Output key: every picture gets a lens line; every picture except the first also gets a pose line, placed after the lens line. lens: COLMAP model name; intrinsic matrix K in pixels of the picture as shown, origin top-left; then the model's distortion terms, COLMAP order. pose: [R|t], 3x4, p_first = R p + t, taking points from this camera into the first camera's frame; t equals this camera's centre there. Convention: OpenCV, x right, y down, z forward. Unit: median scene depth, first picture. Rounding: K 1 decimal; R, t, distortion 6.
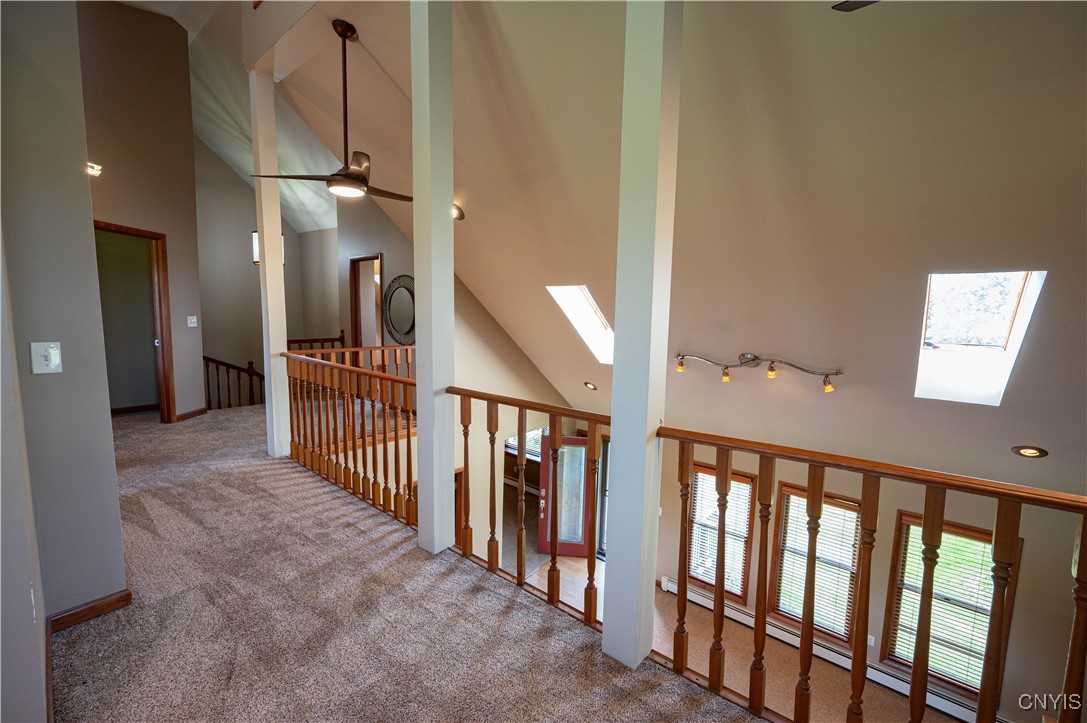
lens RADIAL K [[450.7, 0, 548.8], [0, 450.7, 359.2], [0, 0, 1]] dist [-0.001901, 0.000023]
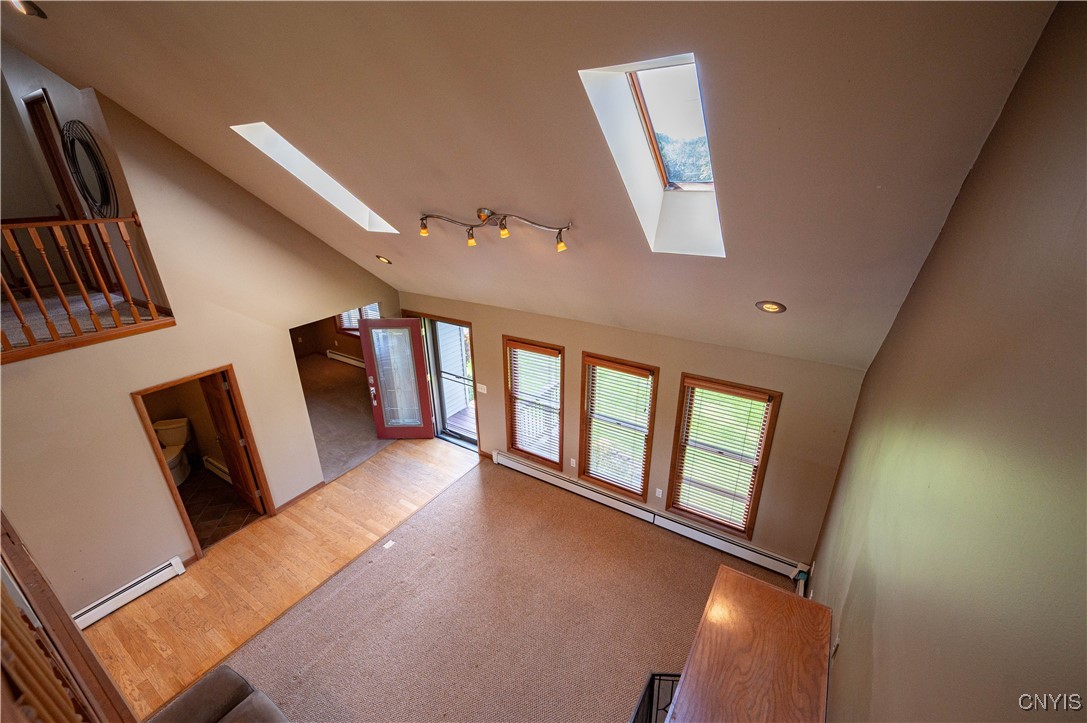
lens RADIAL K [[450.7, 0, 546.5], [0, 450.7, 366.3], [0, 0, 1]] dist [-0.001901, 0.000023]
pose [[0.992360, -0.082256, 0.091956, 0.449675], [0.052129, 0.955068, 0.291767, 0.027733], [-0.111824, -0.284744, 0.952059, 0.135284]]
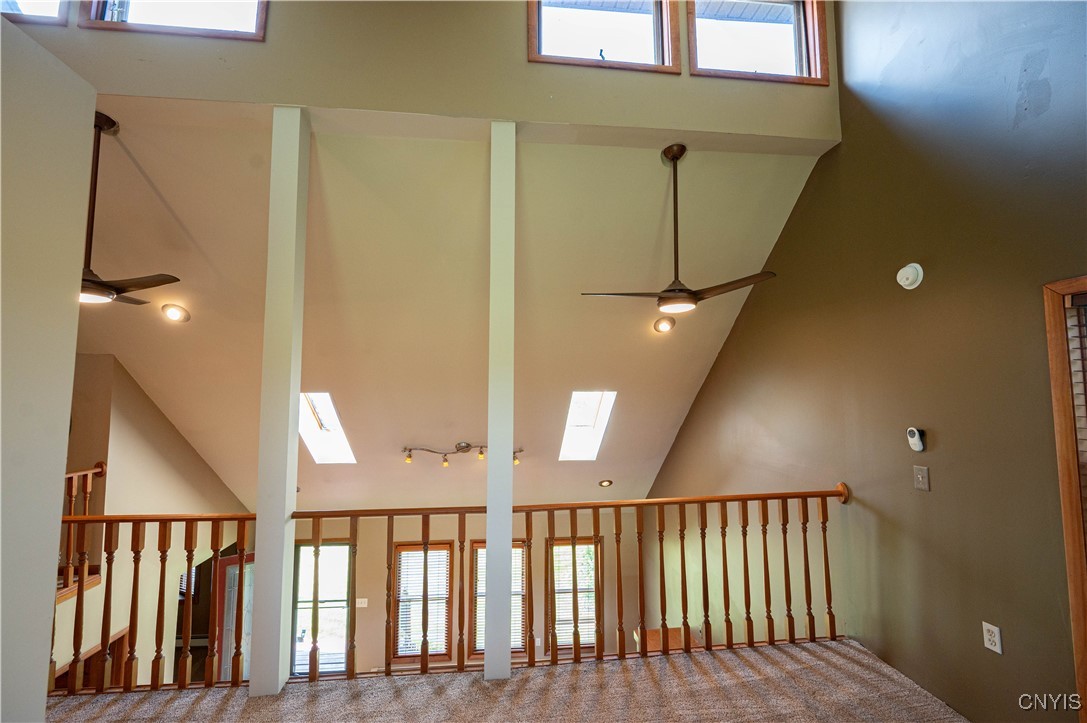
lens RADIAL K [[450.7, 0, 540.7], [0, 450.7, 360.9], [0, 0, 1]] dist [-0.001901, 0.000023]
pose [[0.699225, 0.028890, 0.714318, -0.341632], [0.088335, 0.988035, -0.126429, -0.061073], [-0.709423, 0.151501, 0.688307, -0.103982]]
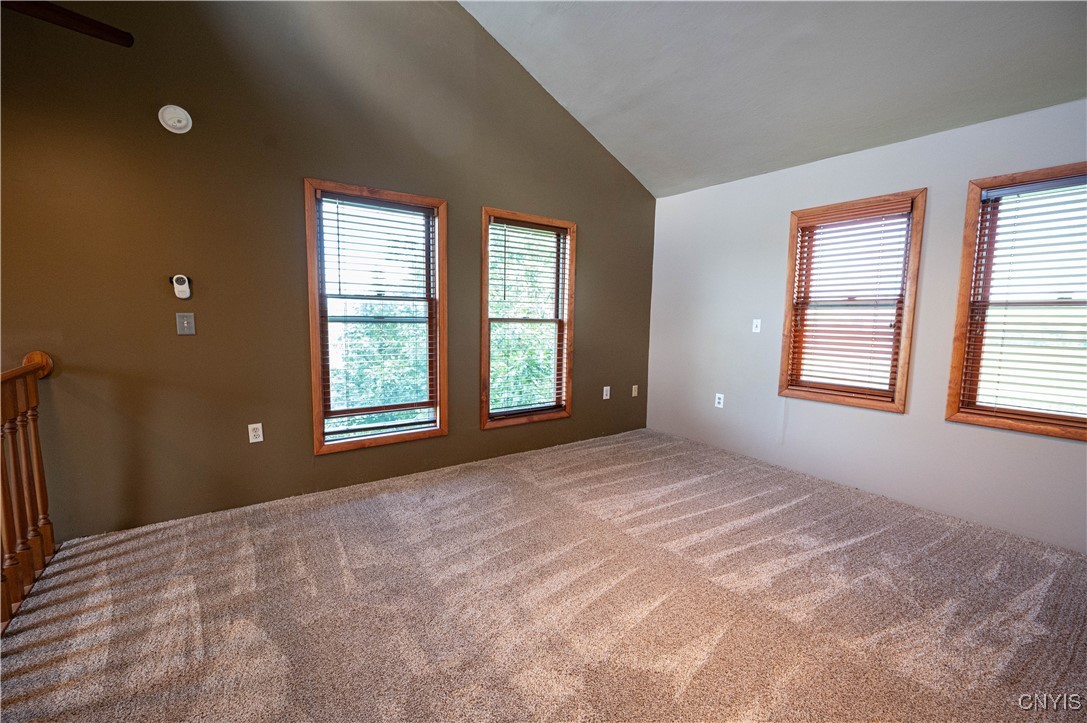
lens RADIAL K [[450.7, 0, 547.4], [0, 450.7, 366.1], [0, 0, 1]] dist [-0.001901, 0.000023]
pose [[-0.971849, -0.062005, 0.227299, -0.196717], [-0.013653, 0.977948, 0.208401, -0.020237], [-0.235208, 0.199431, -0.951265, 0.437933]]
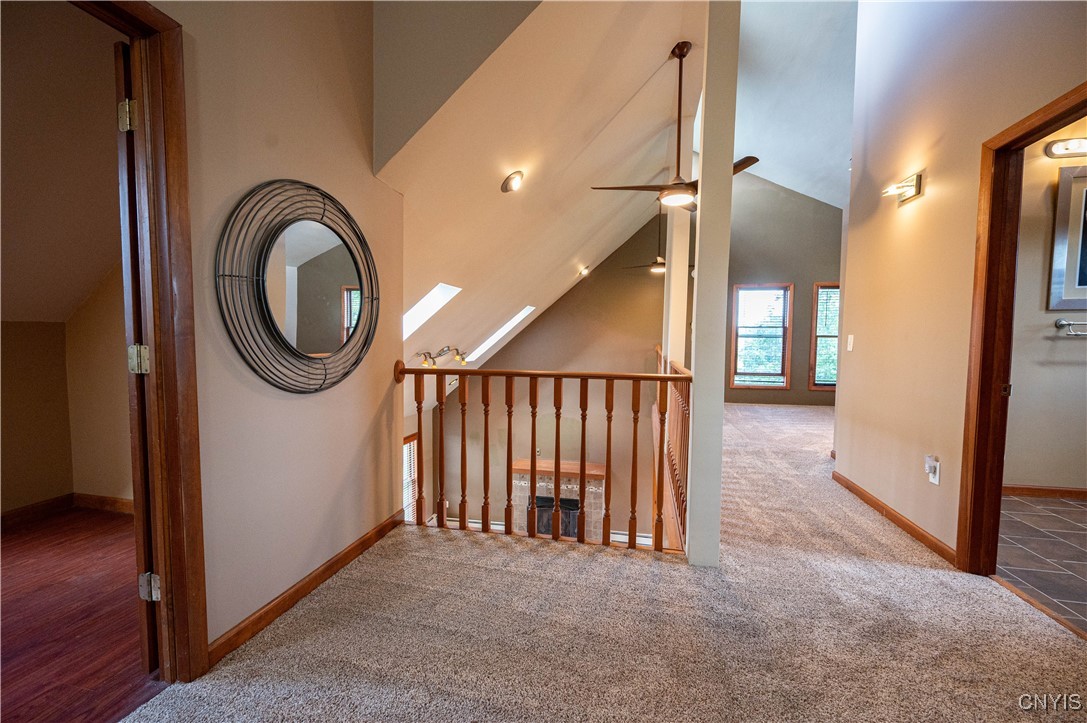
lens RADIAL K [[450.7, 0, 544.7], [0, 450.7, 365.5], [0, 0, 1]] dist [-0.001901, 0.000023]
pose [[-0.445844, -0.082233, 0.891325, -0.991712], [0.075600, 0.988754, 0.129037, -0.119060], [-0.891912, 0.124915, -0.434613, 1.349177]]
